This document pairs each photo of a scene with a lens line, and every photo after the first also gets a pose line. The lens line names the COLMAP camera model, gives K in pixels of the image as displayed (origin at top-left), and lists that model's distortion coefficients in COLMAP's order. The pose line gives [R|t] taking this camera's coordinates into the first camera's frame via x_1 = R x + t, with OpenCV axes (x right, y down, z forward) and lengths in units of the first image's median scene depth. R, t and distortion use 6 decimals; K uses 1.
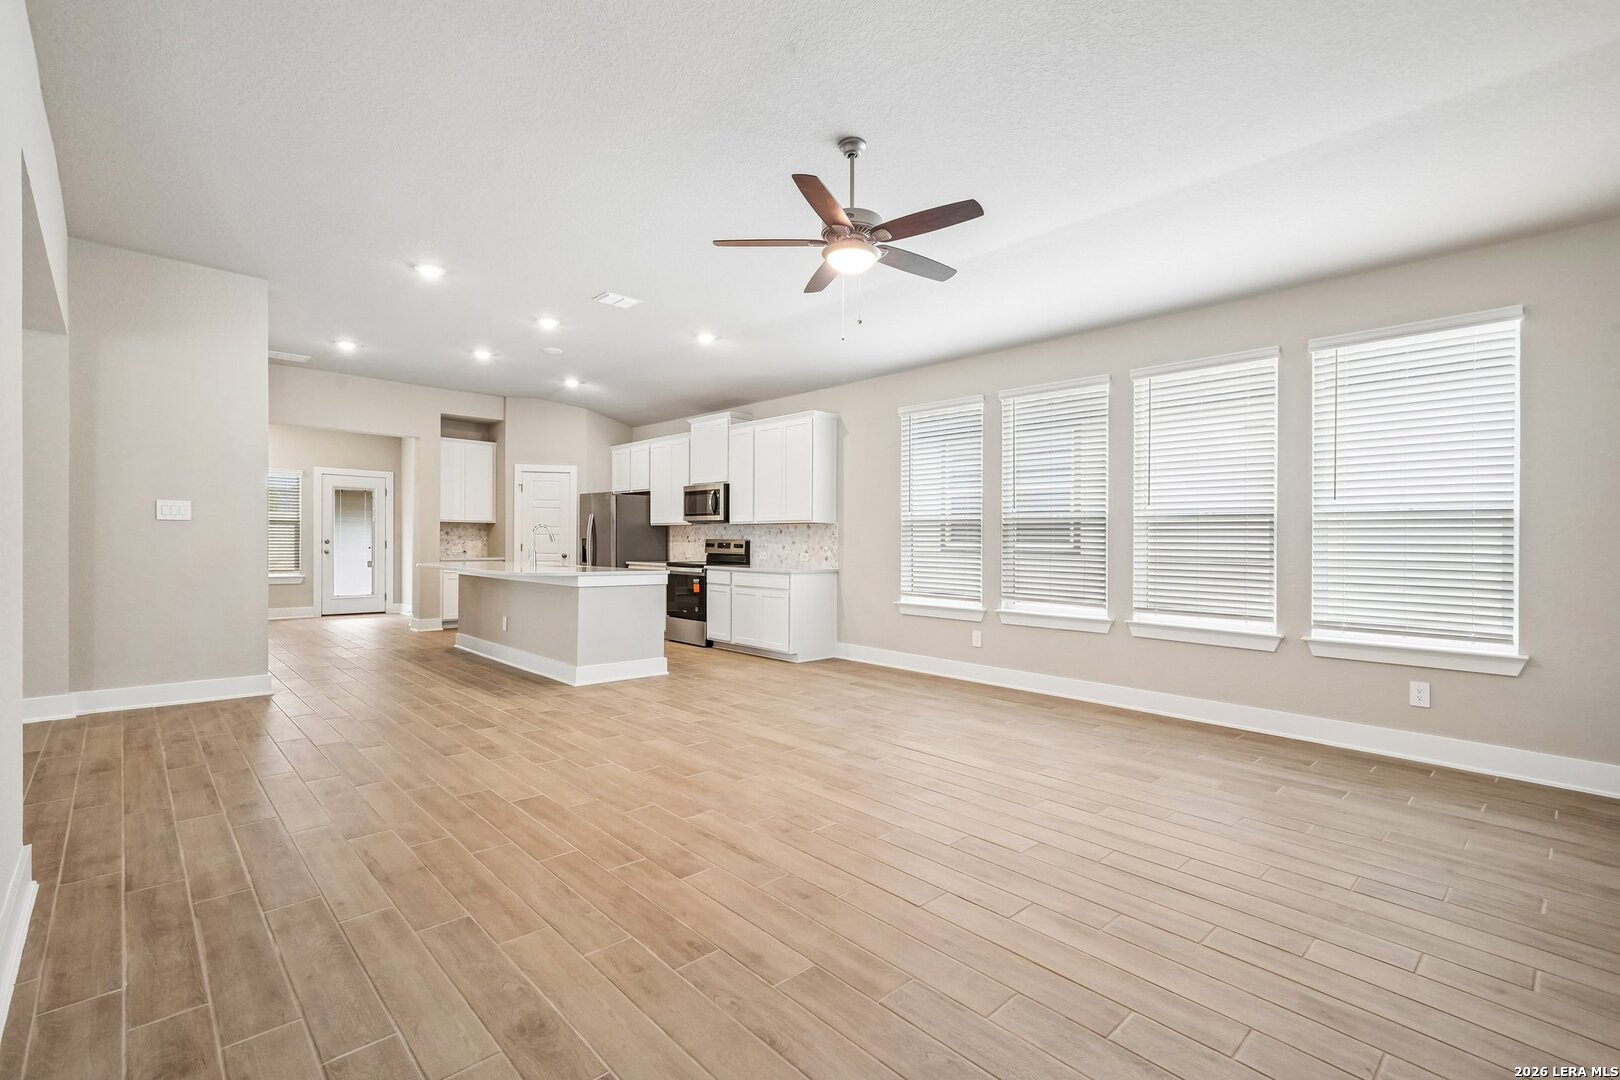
lens RADIAL K [[728.6, 0, 808.7], [0, 728.6, 551.5], [0, 0, 1]] dist [0.014155, 0.000011]
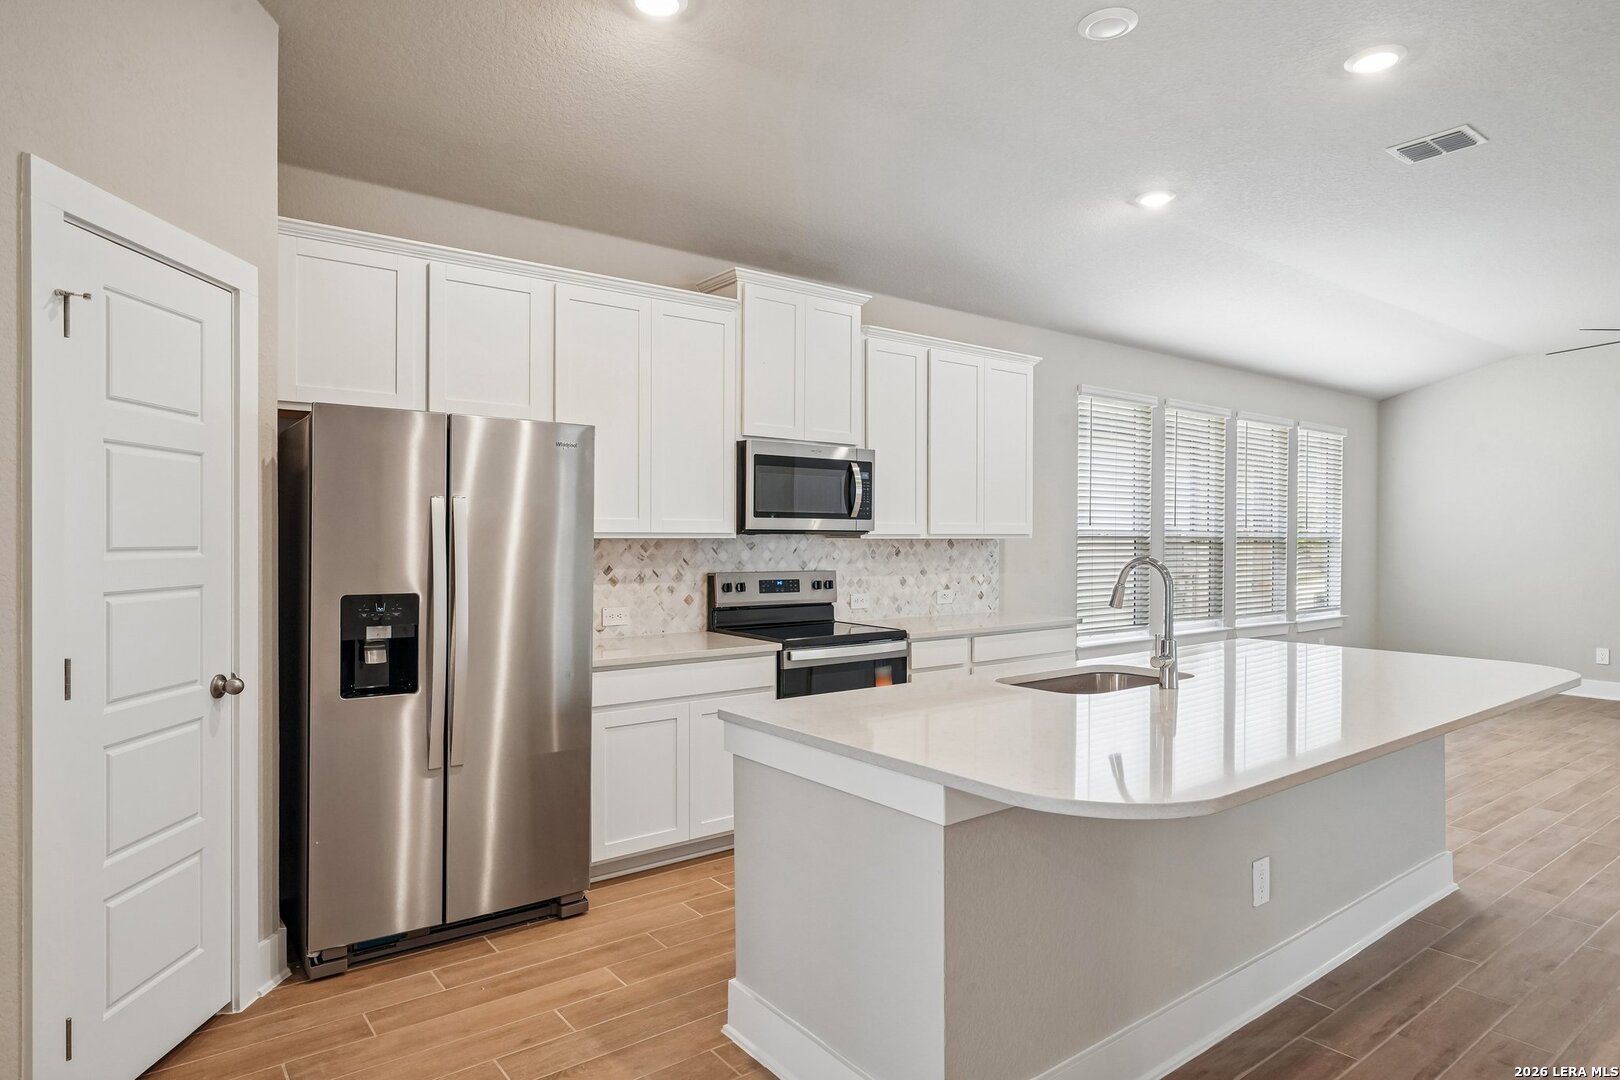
lens RADIAL K [[921.7, 0, 808.7], [0, 921.7, 549.0], [0, 0, 1]] dist [-0.002597, -0.000591]
pose [[0.104168, -0.024701, 0.994253, -0.709137], [0.011601, 0.999654, 0.023619, -0.046209], [-0.994492, 0.009074, 0.104419, 0.995239]]
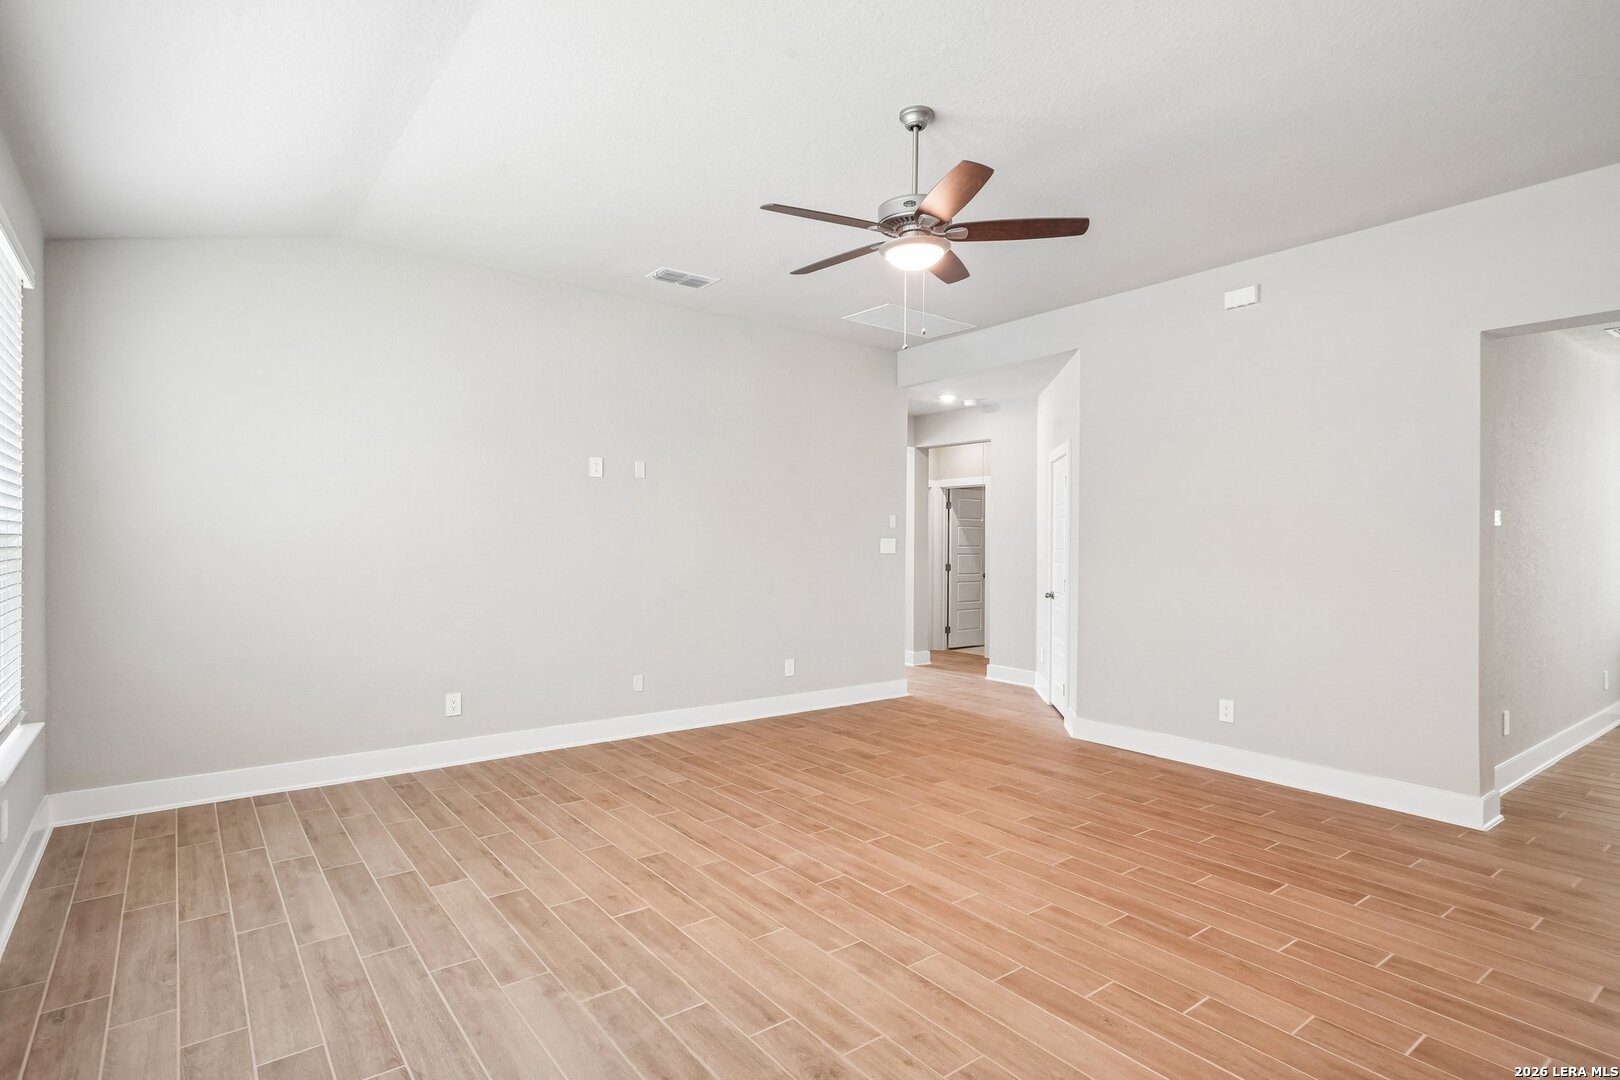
lens RADIAL K [[821.6, 0, 813.3], [0, 821.6, 543.5], [0, 0, 1]] dist [0.018645, 0.001851]
pose [[-0.995503, -0.020194, 0.092548, 0.036939], [-0.018185, 0.999581, 0.022500, -0.037629], [-0.092963, 0.020716, -0.995454, 0.841973]]
